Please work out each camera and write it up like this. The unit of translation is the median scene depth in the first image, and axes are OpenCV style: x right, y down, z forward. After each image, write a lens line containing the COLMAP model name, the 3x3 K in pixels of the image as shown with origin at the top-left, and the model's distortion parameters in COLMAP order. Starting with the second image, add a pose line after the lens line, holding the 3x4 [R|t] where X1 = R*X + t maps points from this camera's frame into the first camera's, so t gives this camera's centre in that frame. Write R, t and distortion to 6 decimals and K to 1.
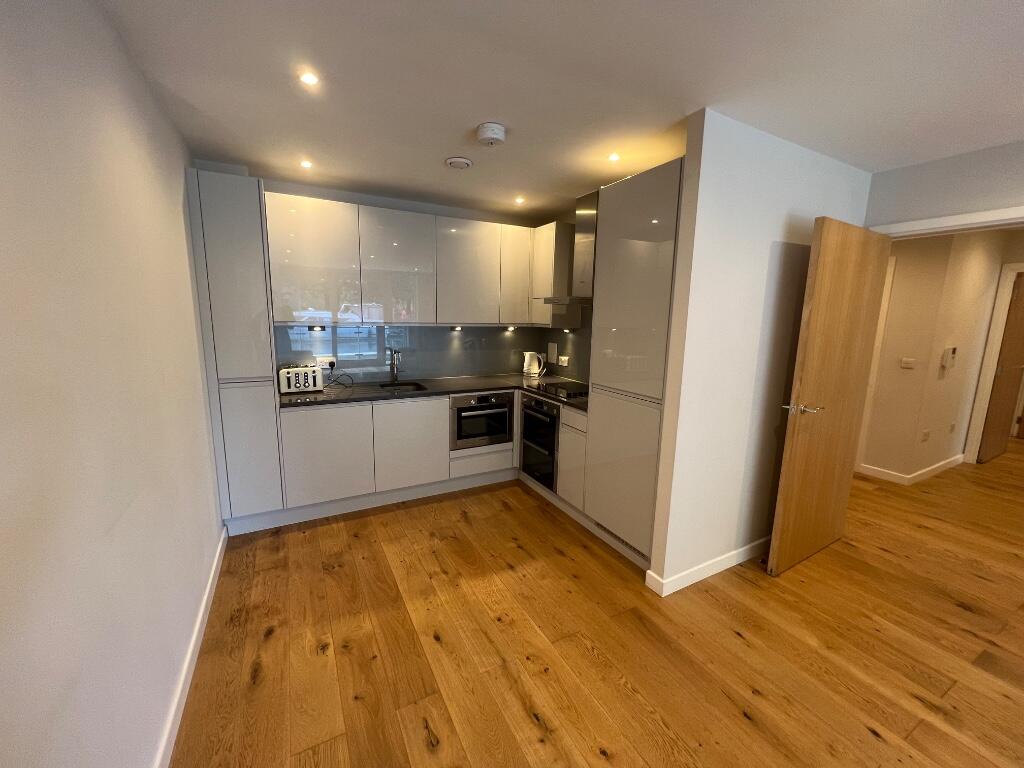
lens RADIAL K [[410.1, 0, 512.0], [0, 410.1, 384.0], [0, 0, 1]] dist [0.001419, 0.000372]
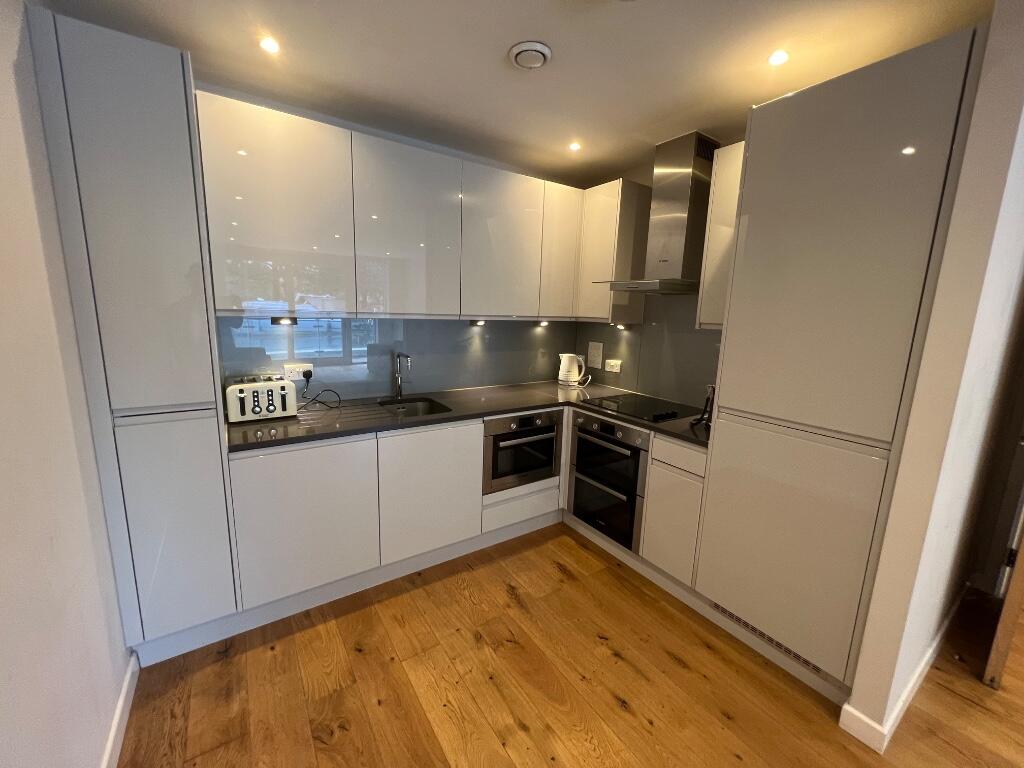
lens RADIAL K [[410.1, 0, 512.0], [0, 410.1, 384.0], [0, 0, 1]] dist [0.001419, 0.000372]
pose [[0.995165, -0.006845, 0.097982, -0.180766], [0.005504, 0.999887, 0.013958, -0.042654], [-0.098066, -0.013351, 0.995090, 0.310105]]
